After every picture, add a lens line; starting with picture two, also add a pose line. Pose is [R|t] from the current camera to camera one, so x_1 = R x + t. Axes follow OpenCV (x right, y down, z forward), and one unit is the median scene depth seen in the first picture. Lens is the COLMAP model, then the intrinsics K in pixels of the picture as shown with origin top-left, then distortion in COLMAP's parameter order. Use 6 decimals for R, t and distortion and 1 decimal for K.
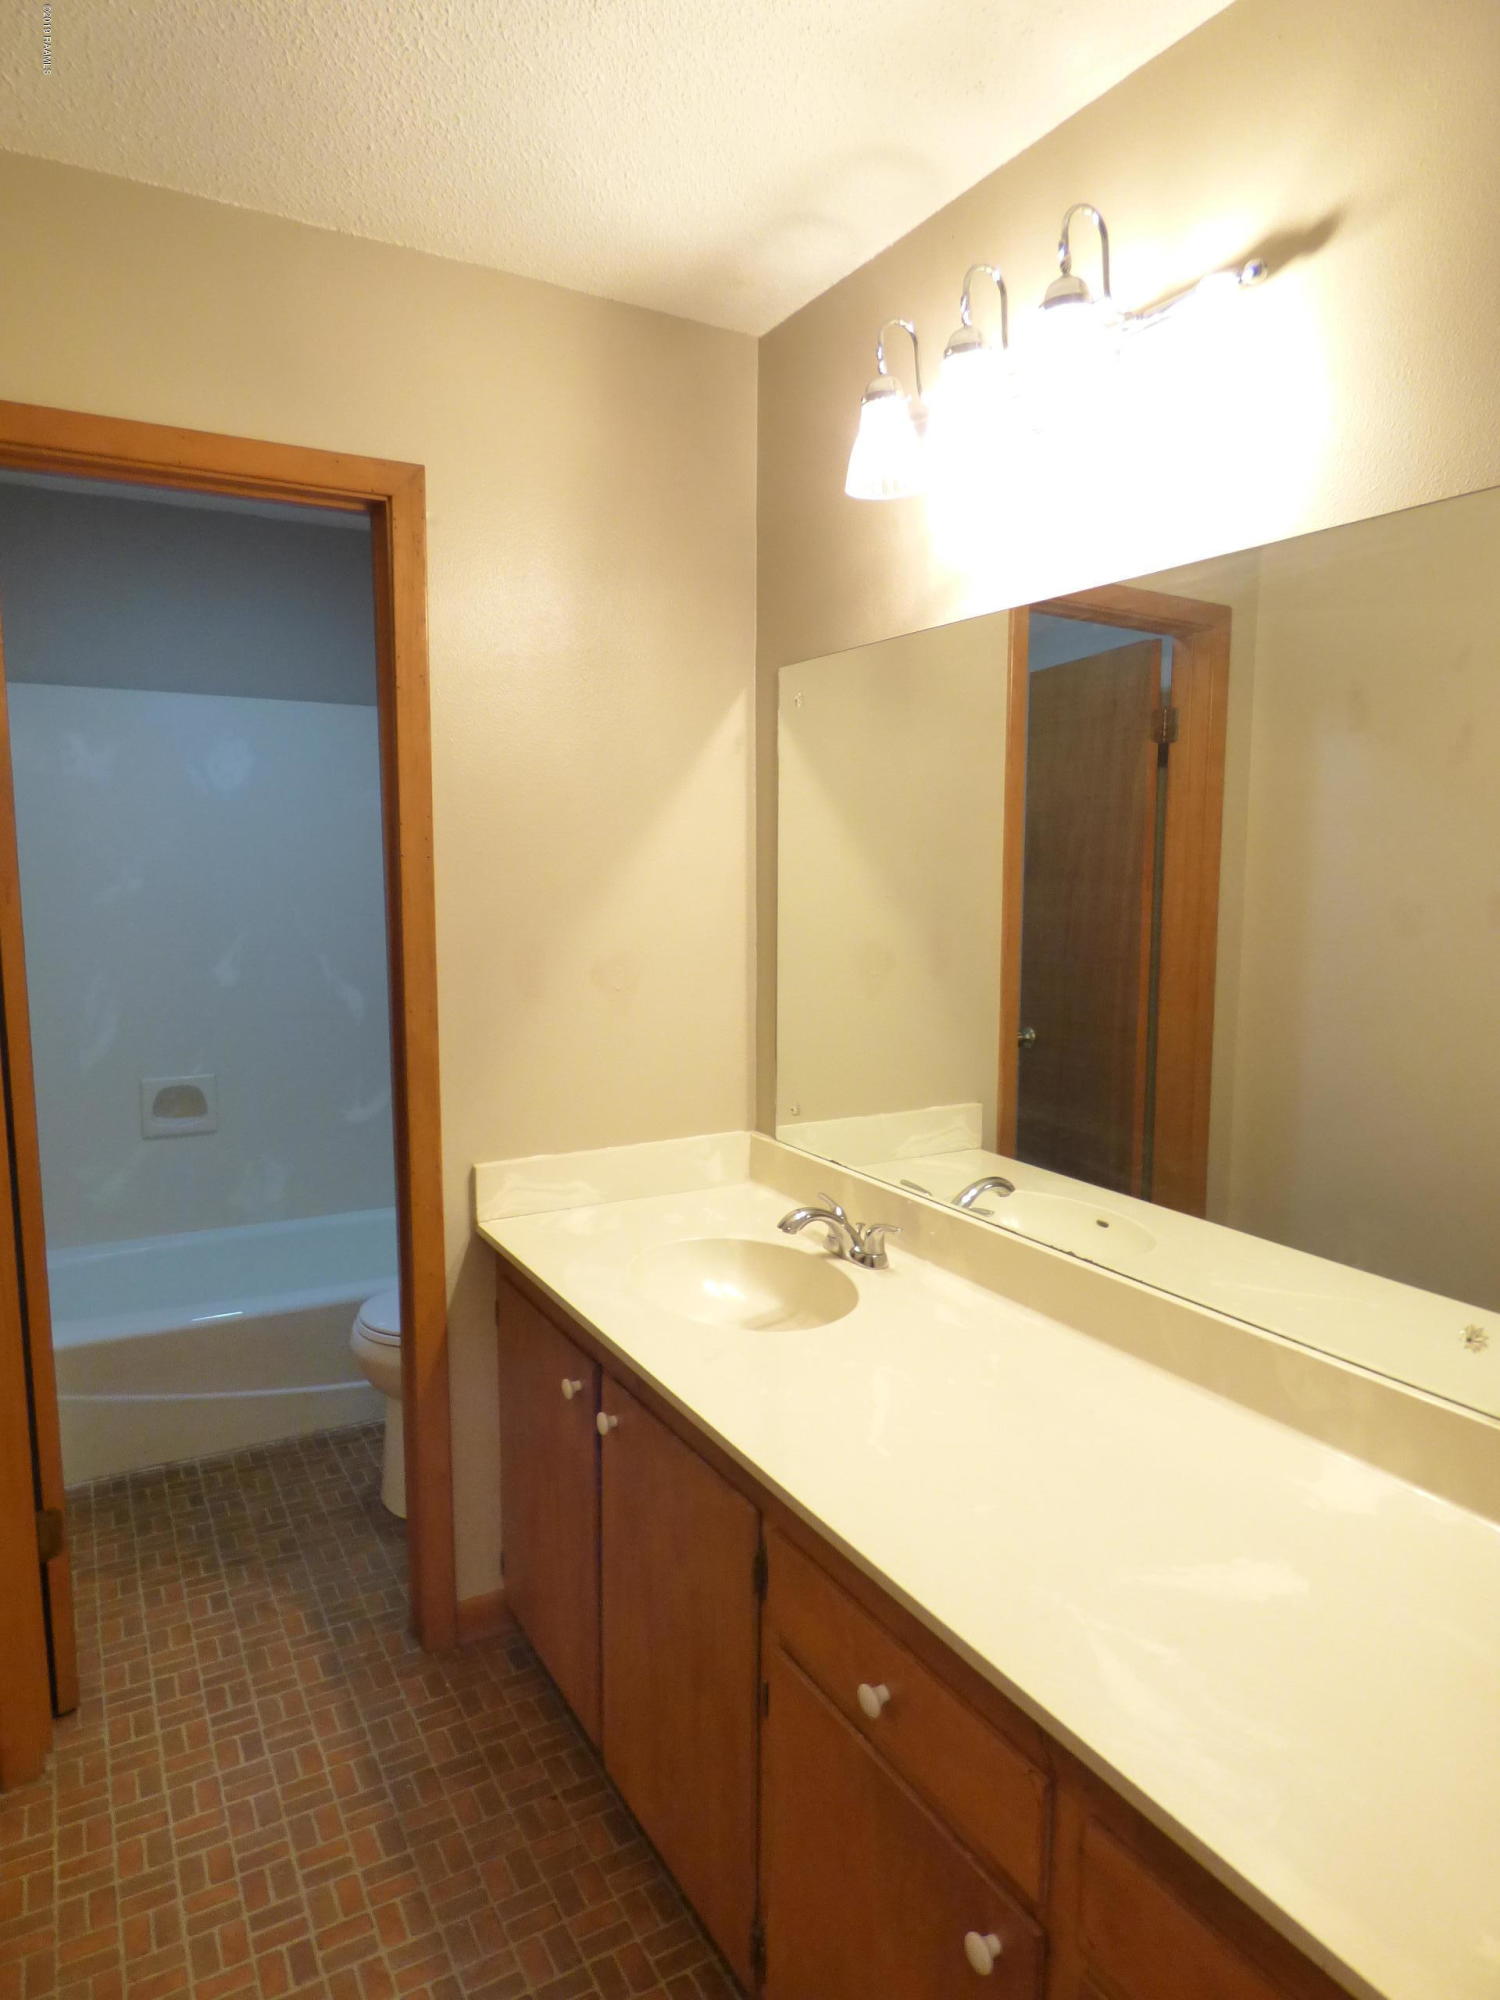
lens RADIAL K [[1204.3, 0, 748.8], [0, 1204.3, 992.3], [0, 0, 1]] dist [-0.008243, -0.001790]
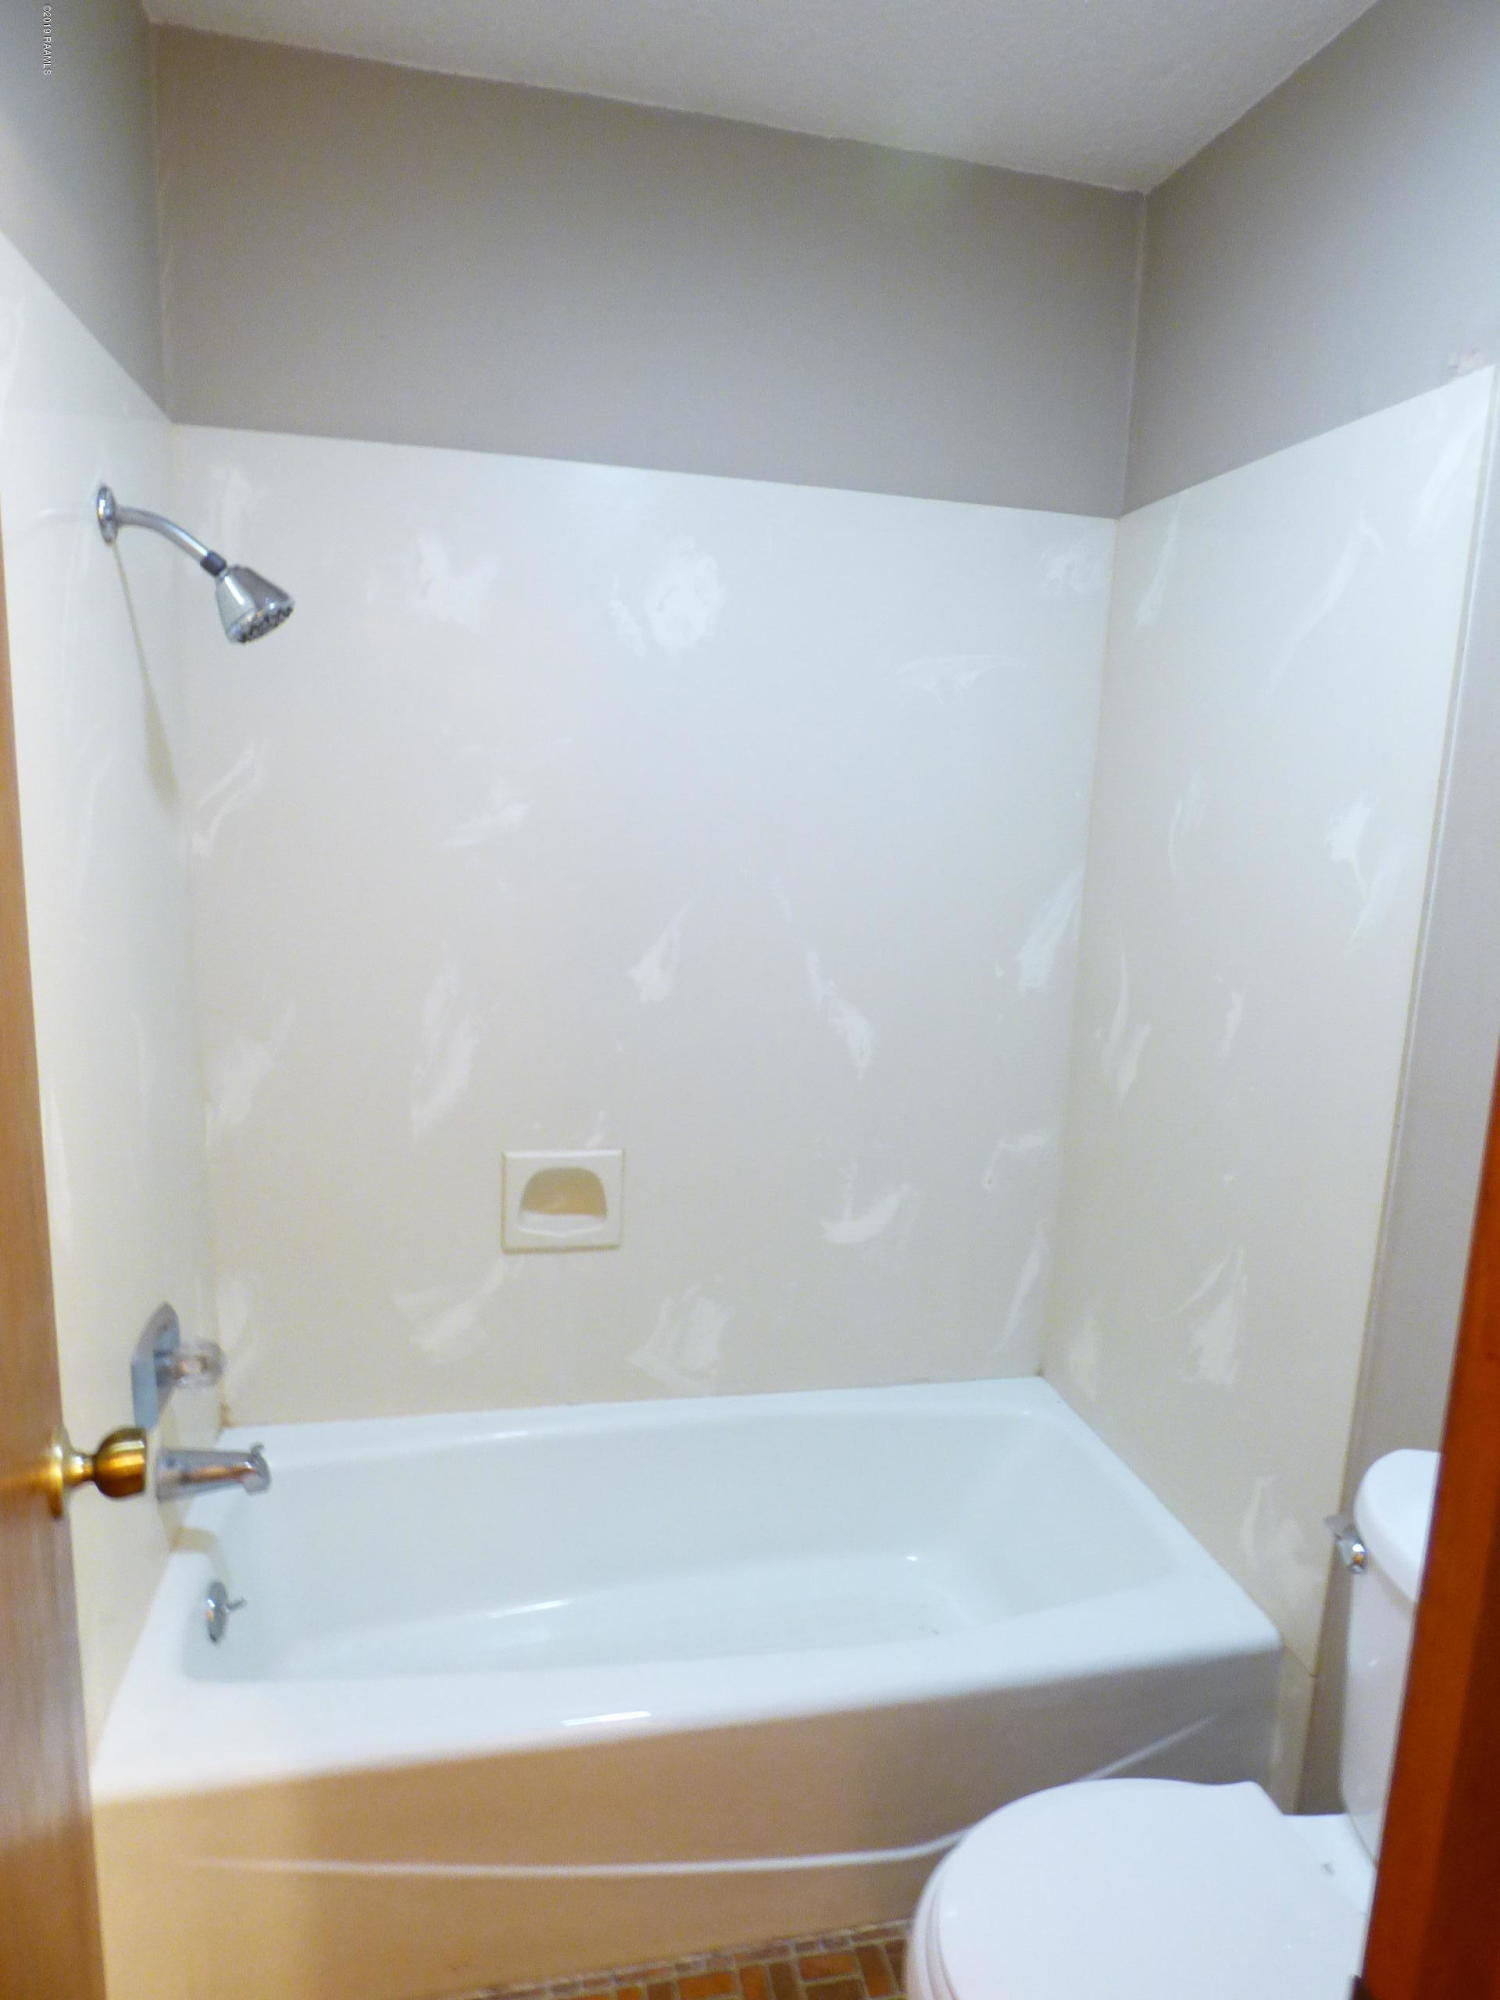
lens RADIAL K [[1204.3, 0, 753.5], [0, 1204.3, 1003.3], [0, 0, 1]] dist [-0.008243, -0.001790]
pose [[0.951854, 0.091840, -0.292472, -0.223555], [-0.071772, 0.994316, 0.078646, -0.052620], [0.298032, -0.053868, 0.953035, 0.475697]]
